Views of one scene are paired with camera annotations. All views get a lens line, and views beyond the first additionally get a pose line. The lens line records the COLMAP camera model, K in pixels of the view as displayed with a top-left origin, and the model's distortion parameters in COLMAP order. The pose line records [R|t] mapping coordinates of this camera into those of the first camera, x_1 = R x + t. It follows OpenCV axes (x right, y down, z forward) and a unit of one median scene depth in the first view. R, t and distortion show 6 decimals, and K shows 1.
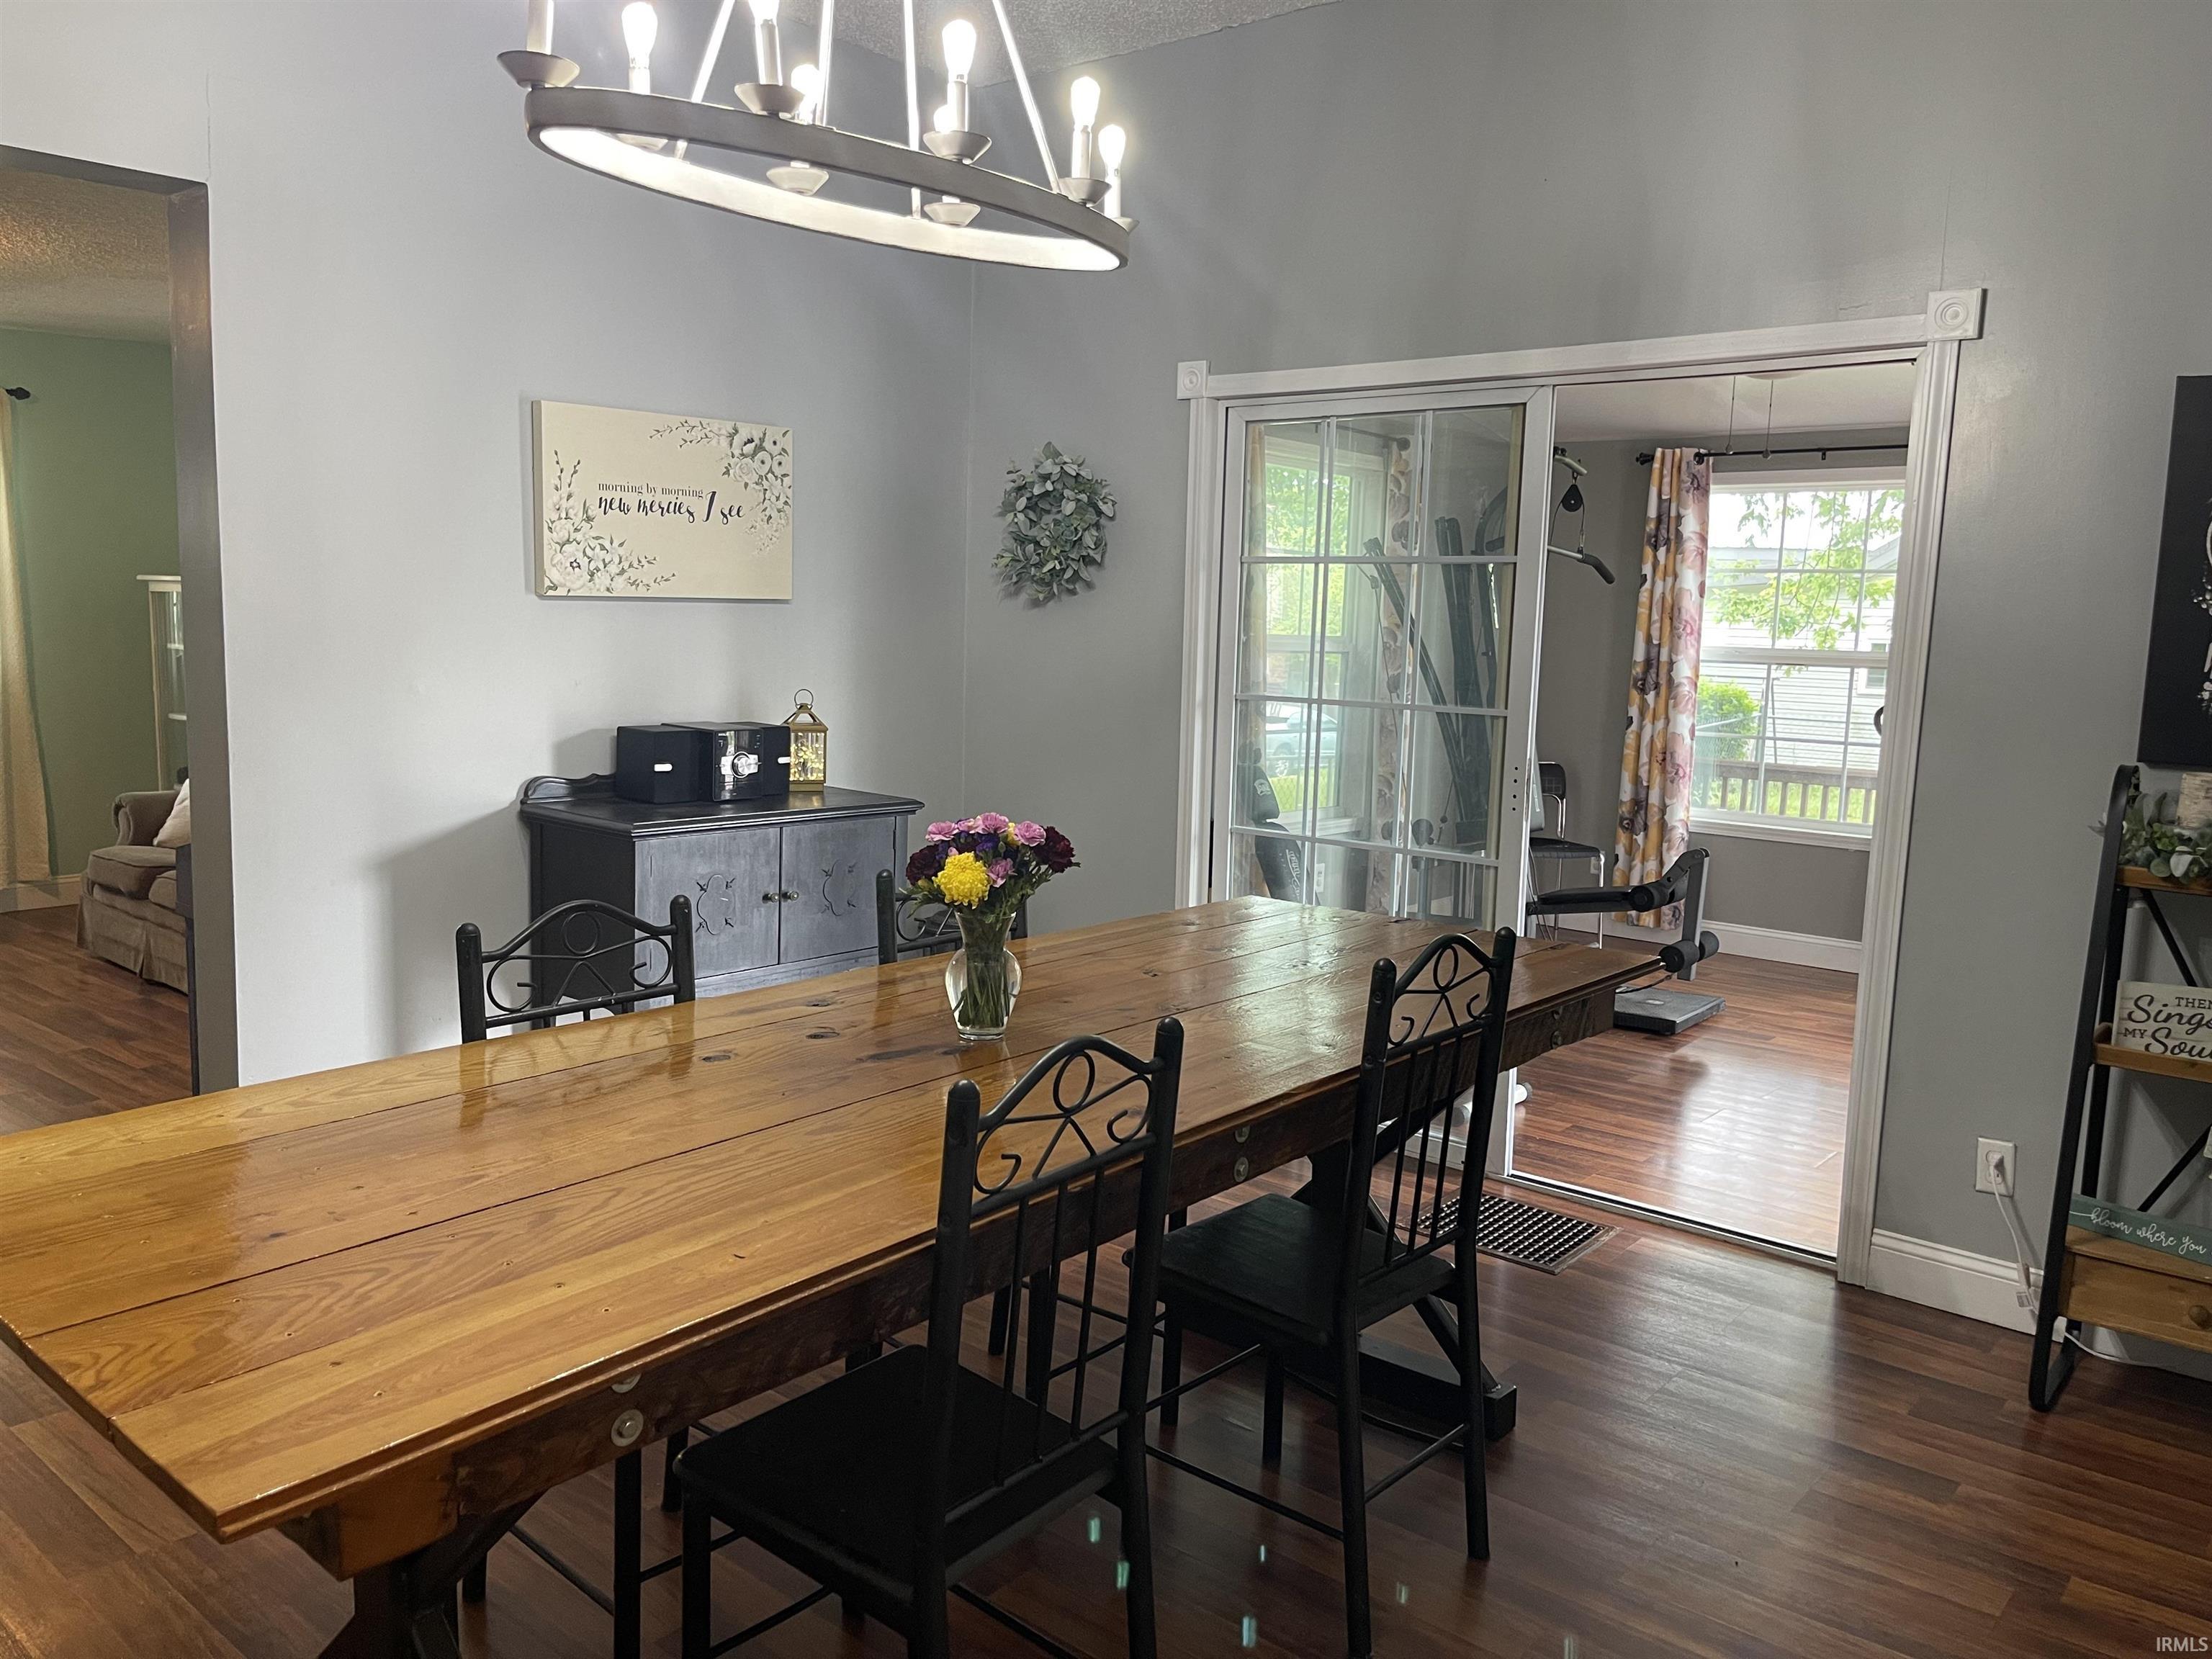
lens RADIAL K [[1687.0, 0, 1097.3], [0, 1687.0, 824.9], [0, 0, 1]] dist [0.045853, -0.034864]
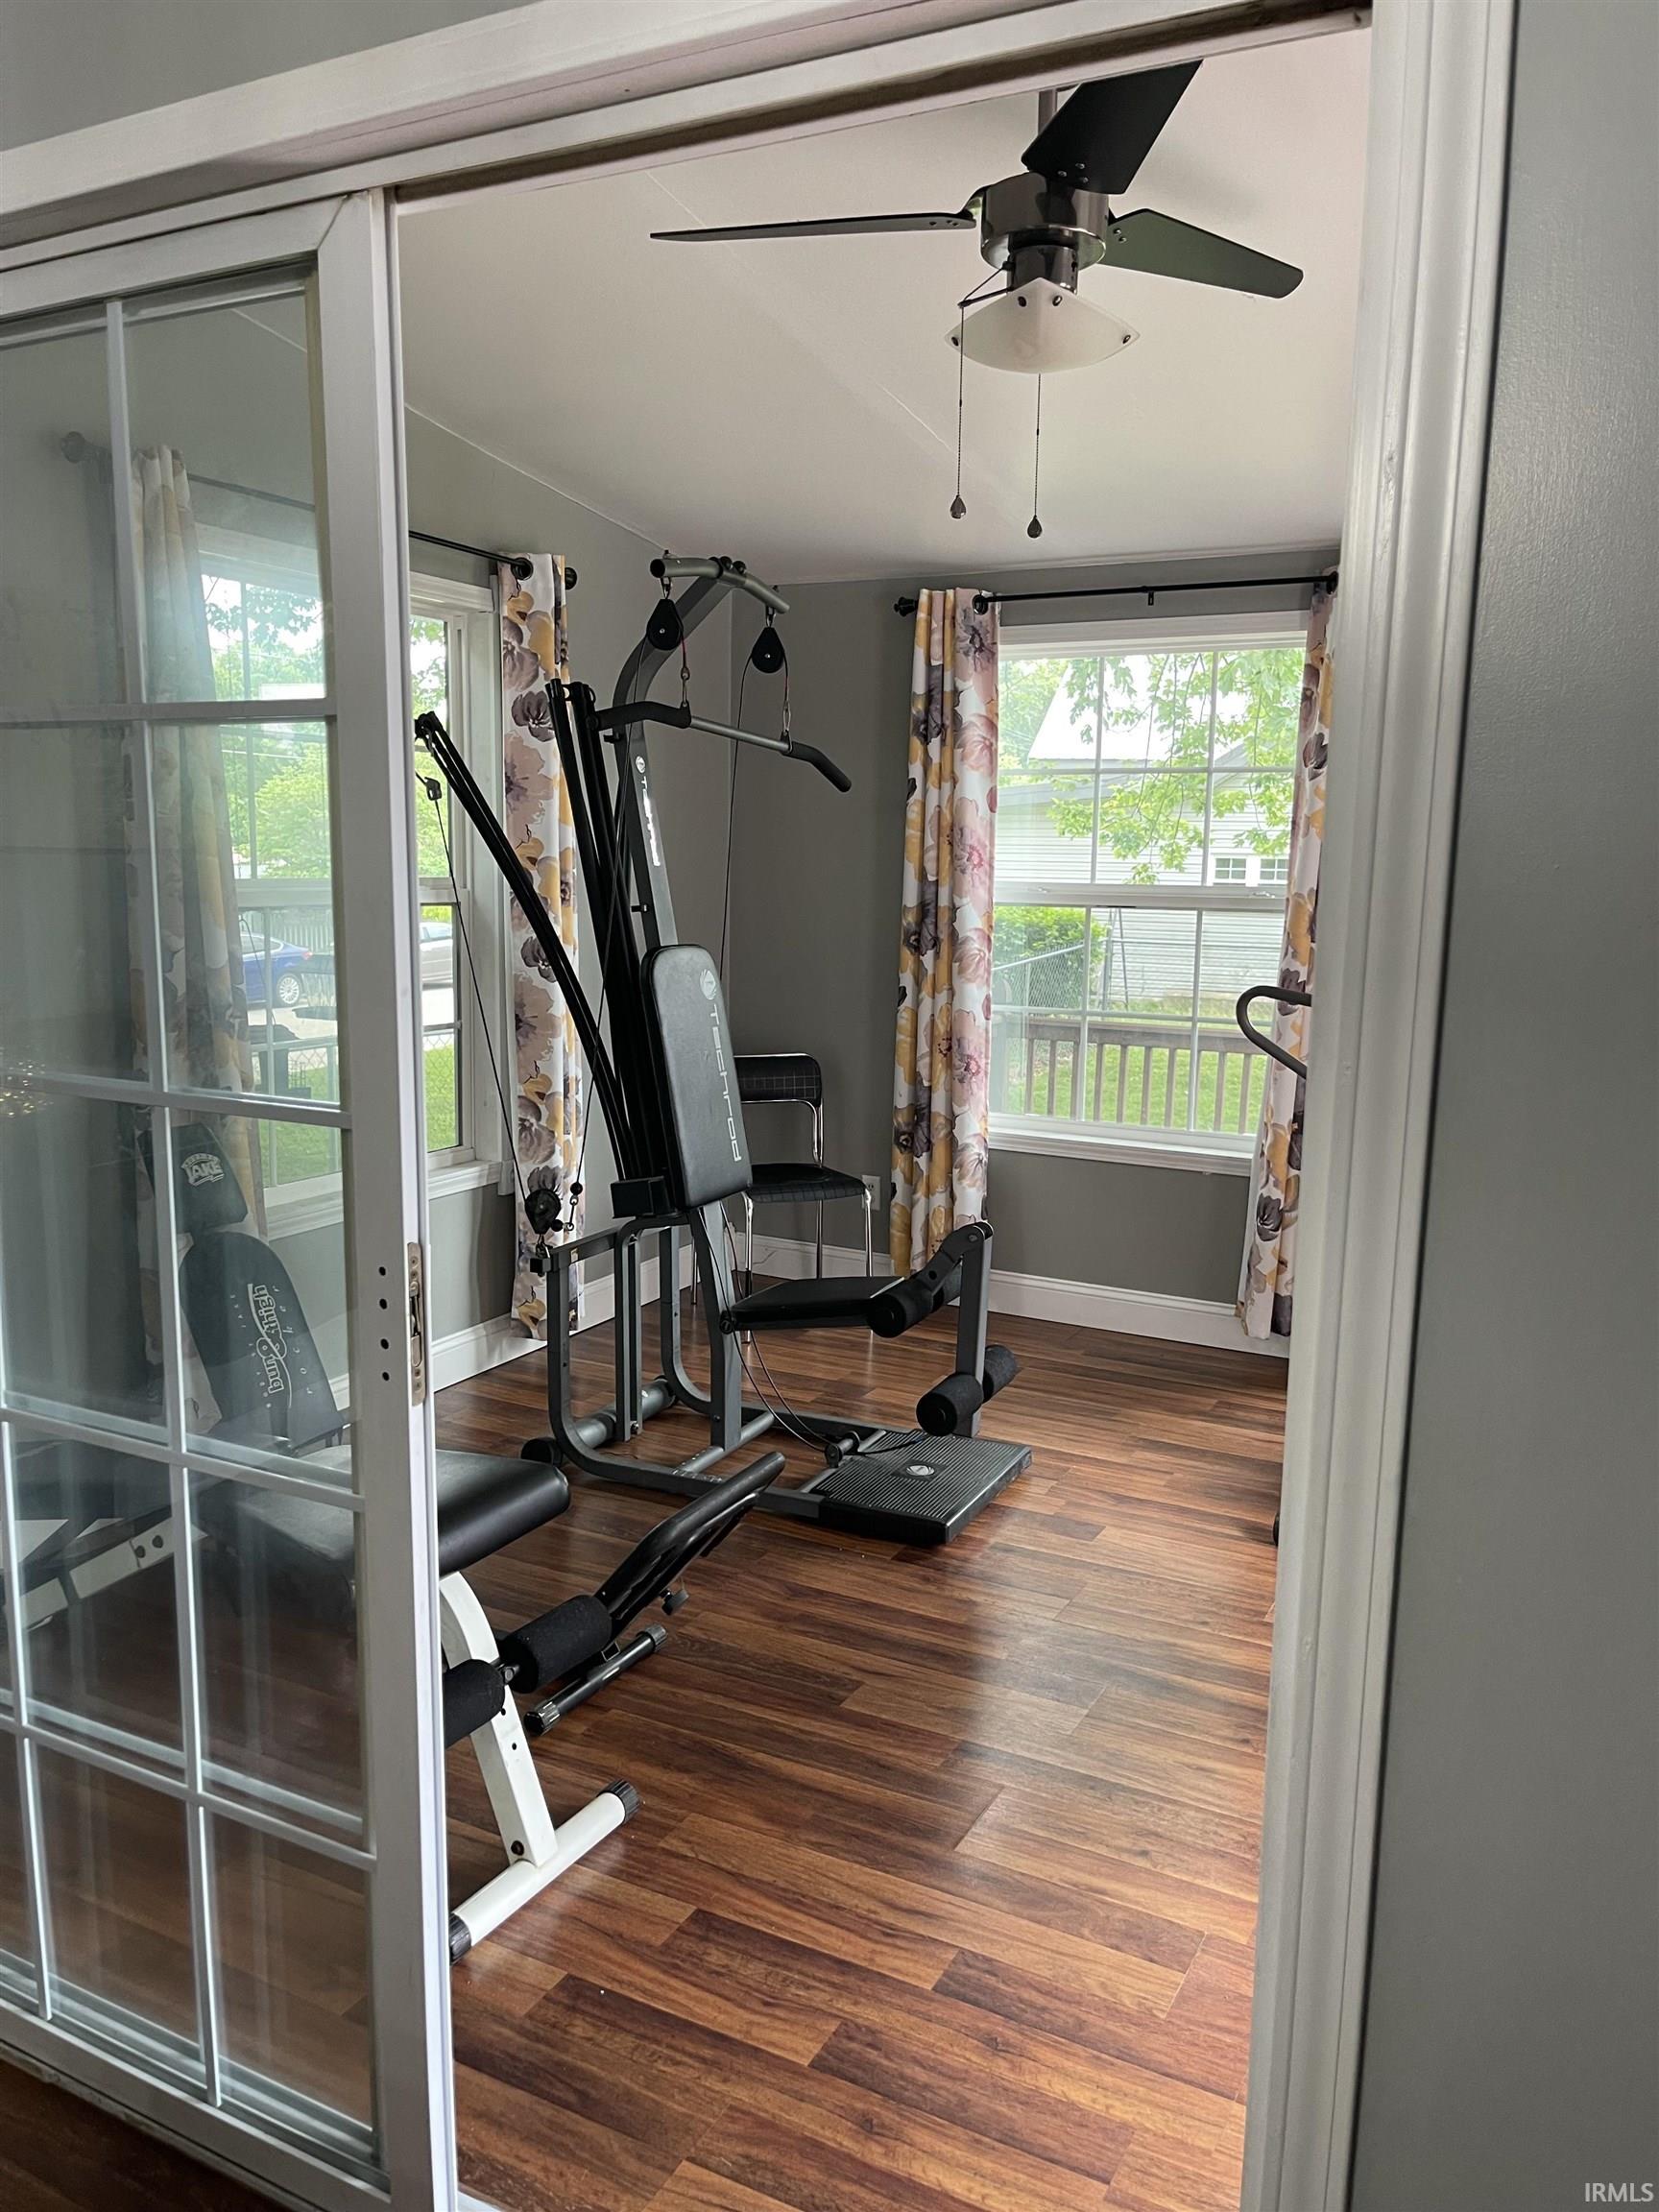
lens RADIAL K [[1687.0, 0, 821.6], [0, 1687.0, 1117.1], [0, 0, 1]] dist [0.045853, -0.034864]
pose [[0.980022, -0.046388, 0.193404, 0.149920], [0.038158, 0.998209, 0.046066, -0.044782], [-0.195194, -0.037766, 0.980037, 0.337922]]
